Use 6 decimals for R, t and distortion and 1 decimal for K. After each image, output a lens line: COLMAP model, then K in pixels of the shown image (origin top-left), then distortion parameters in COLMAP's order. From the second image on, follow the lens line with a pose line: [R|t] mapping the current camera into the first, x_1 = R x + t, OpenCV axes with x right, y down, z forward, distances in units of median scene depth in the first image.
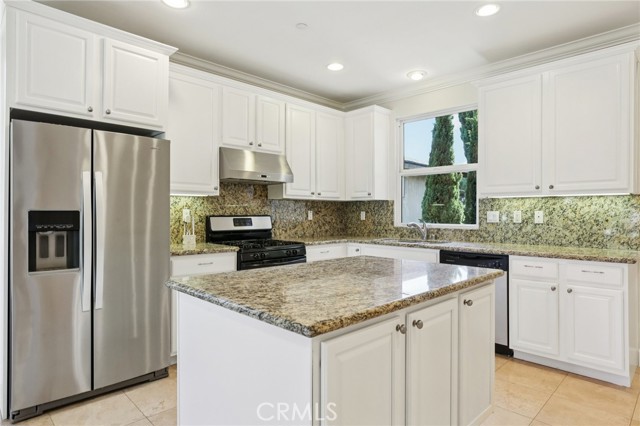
lens RADIAL K [[375.8, 0, 322.2], [0, 375.8, 210.1], [0, 0, 1]] dist [-0.003815, 0.000833]
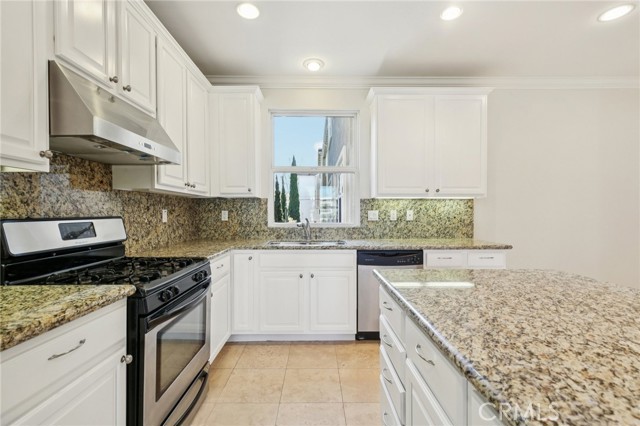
lens RADIAL K [[291.8, 0, 316.8], [0, 291.8, 212.4], [0, 0, 1]] dist [0.001012, -0.000204]
pose [[0.695464, -0.002135, 0.718558, -0.262307], [-0.003256, 0.999976, 0.006122, 0.003624], [-0.718554, -0.006597, 0.695440, 0.476050]]
